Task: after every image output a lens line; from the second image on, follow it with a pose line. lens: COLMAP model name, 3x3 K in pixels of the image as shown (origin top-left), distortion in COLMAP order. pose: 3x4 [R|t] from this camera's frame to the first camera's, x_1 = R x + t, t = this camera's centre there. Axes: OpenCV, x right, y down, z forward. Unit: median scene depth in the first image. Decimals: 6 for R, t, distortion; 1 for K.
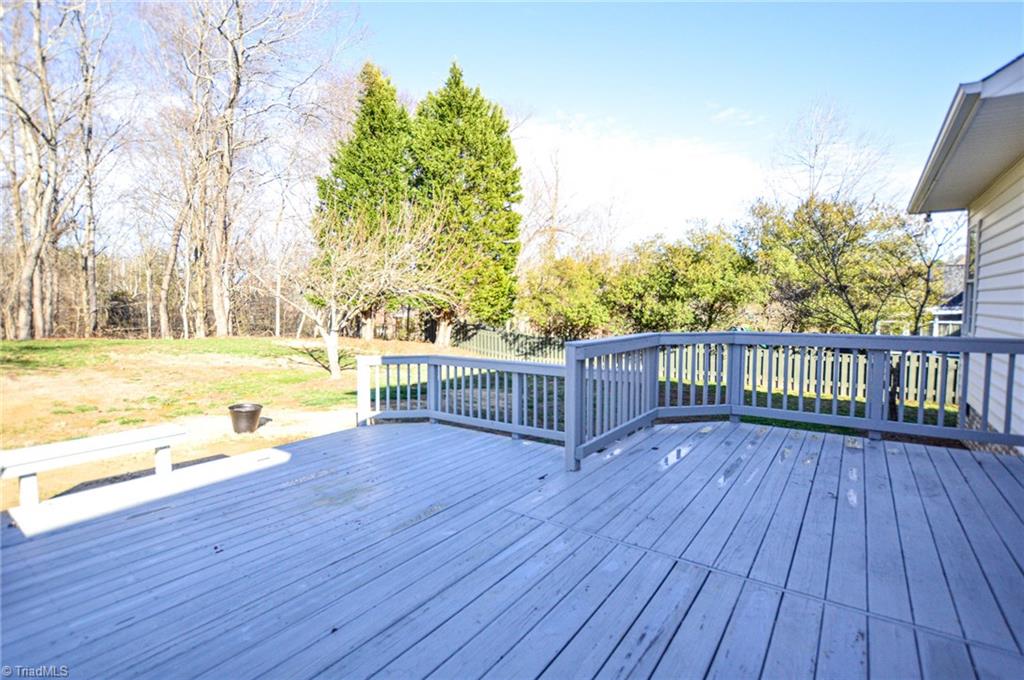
lens RADIAL K [[505.4, 0, 496.0], [0, 505.4, 339.5], [0, 0, 1]] dist [-0.023619, 0.001182]
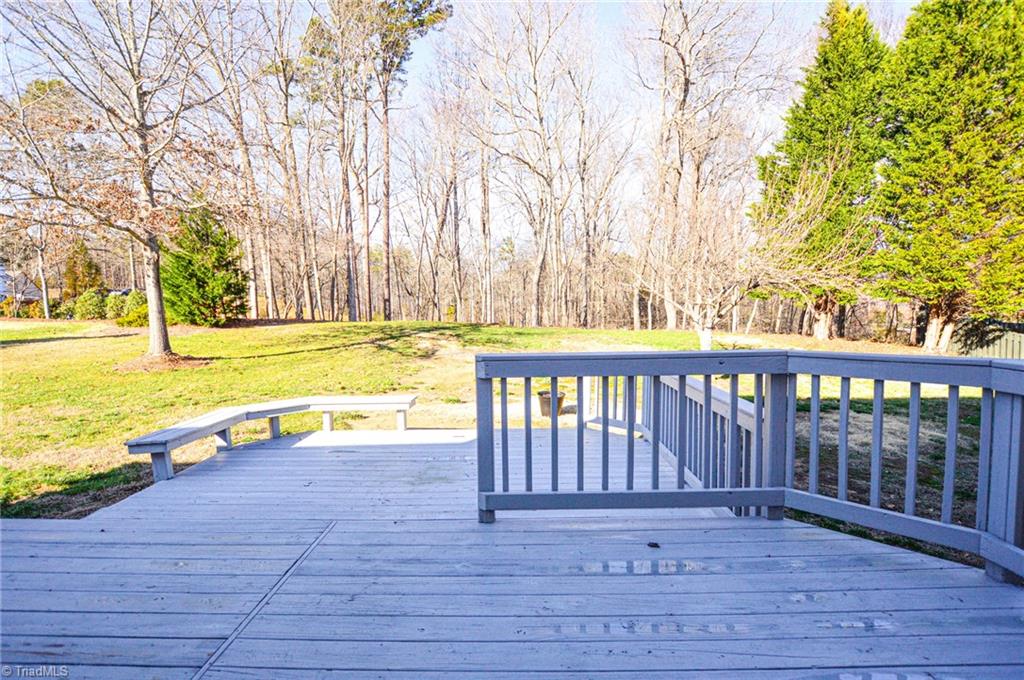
lens RADIAL K [[505.4, 0, 496.0], [0, 505.4, 339.5], [0, 0, 1]] dist [-0.023619, 0.001182]
pose [[0.553432, 0.047935, -0.831514, 0.153923], [-0.036237, 0.998783, 0.033459, -0.008313], [0.832106, 0.011614, 0.554496, 0.115286]]
